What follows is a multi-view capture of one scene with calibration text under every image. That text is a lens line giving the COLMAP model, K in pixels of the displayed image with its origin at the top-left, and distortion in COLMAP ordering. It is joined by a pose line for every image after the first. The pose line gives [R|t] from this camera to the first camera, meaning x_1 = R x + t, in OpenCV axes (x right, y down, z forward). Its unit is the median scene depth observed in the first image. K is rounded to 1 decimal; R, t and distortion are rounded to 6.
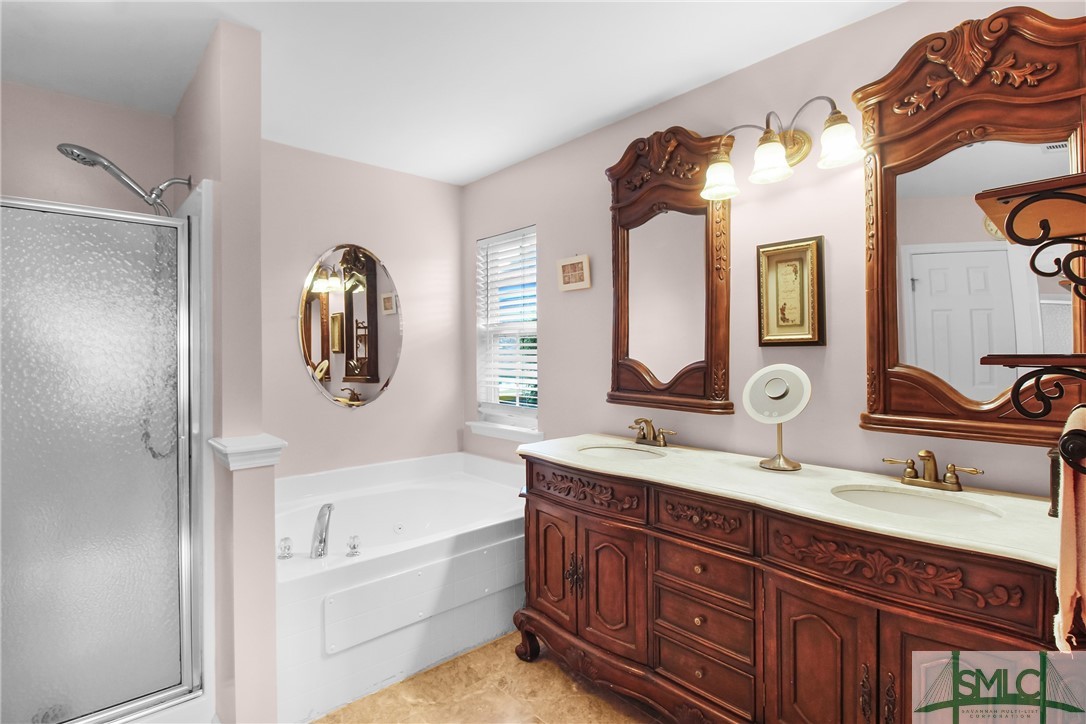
lens RADIAL K [[514.1, 0, 543.9], [0, 514.1, 353.0], [0, 0, 1]] dist [-0.001862, -0.011734]
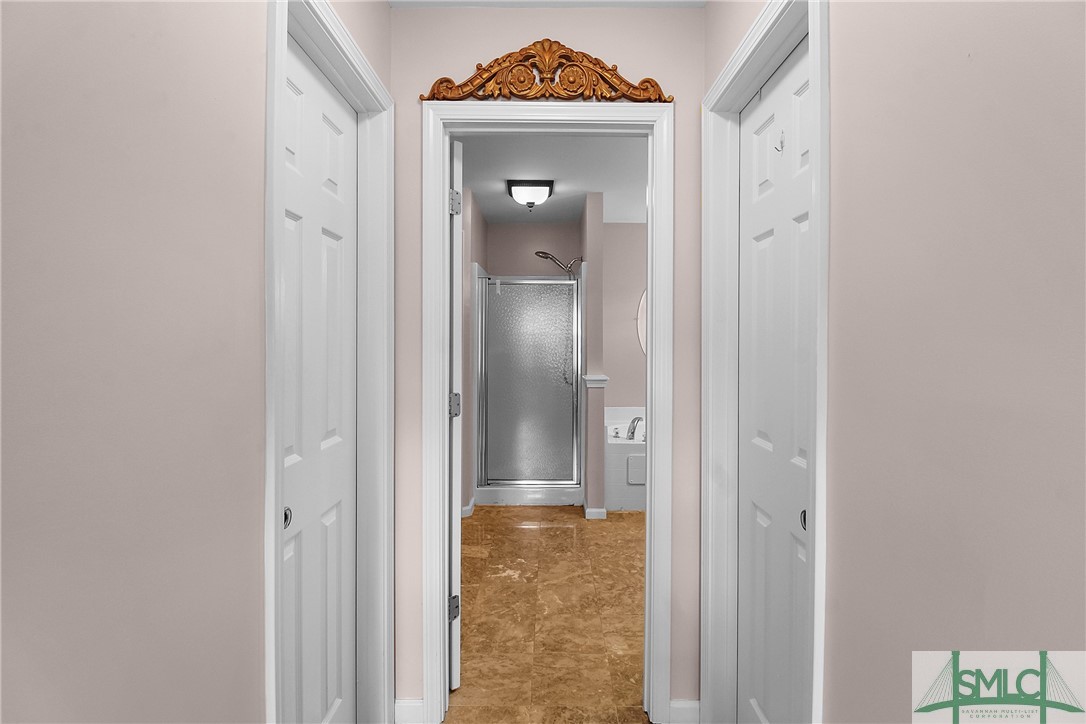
lens RADIAL K [[514.1, 0, 543.9], [0, 514.1, 353.0], [0, 0, 1]] dist [-0.001862, -0.011734]
pose [[0.724419, 0.021567, -0.689022, 0.758415], [-0.001411, 0.999555, 0.029804, -0.002726], [0.689358, -0.020619, 0.724127, -0.745587]]
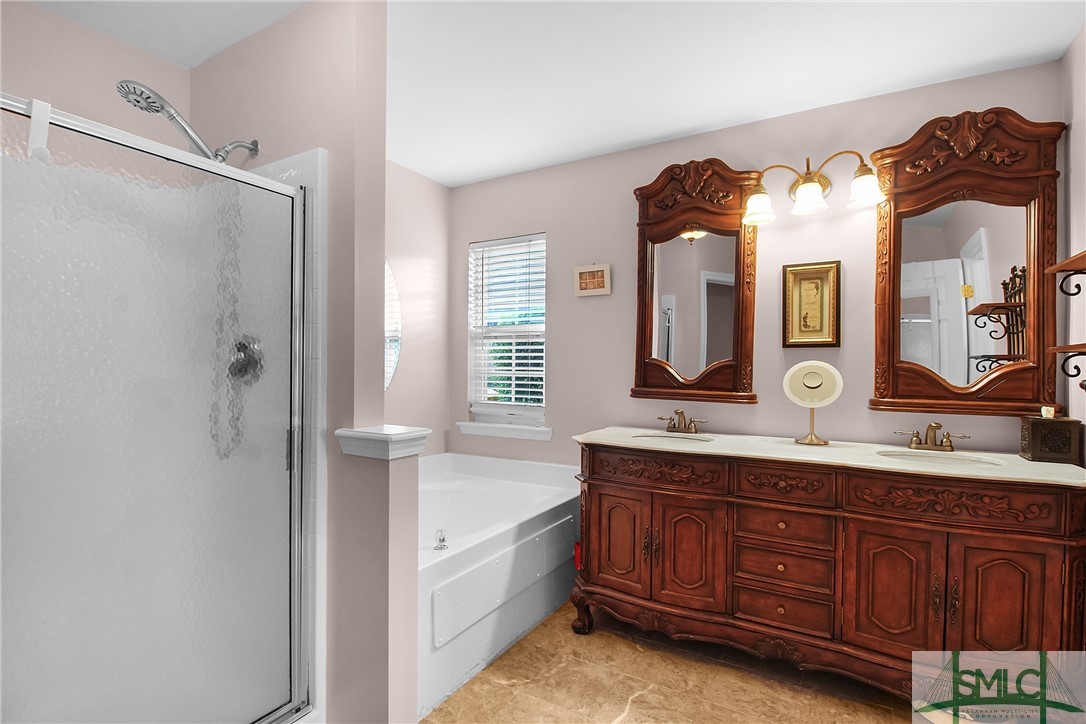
lens RADIAL K [[498.3, 0, 544.0], [0, 498.3, 372.0], [0, 0, 1]] dist [-0.001517, -0.011095]
pose [[0.957522, 0.009612, 0.288200, -0.510926], [-0.012748, 0.999878, 0.009005, 0.045717], [-0.288078, -0.012297, 0.957528, 0.027903]]
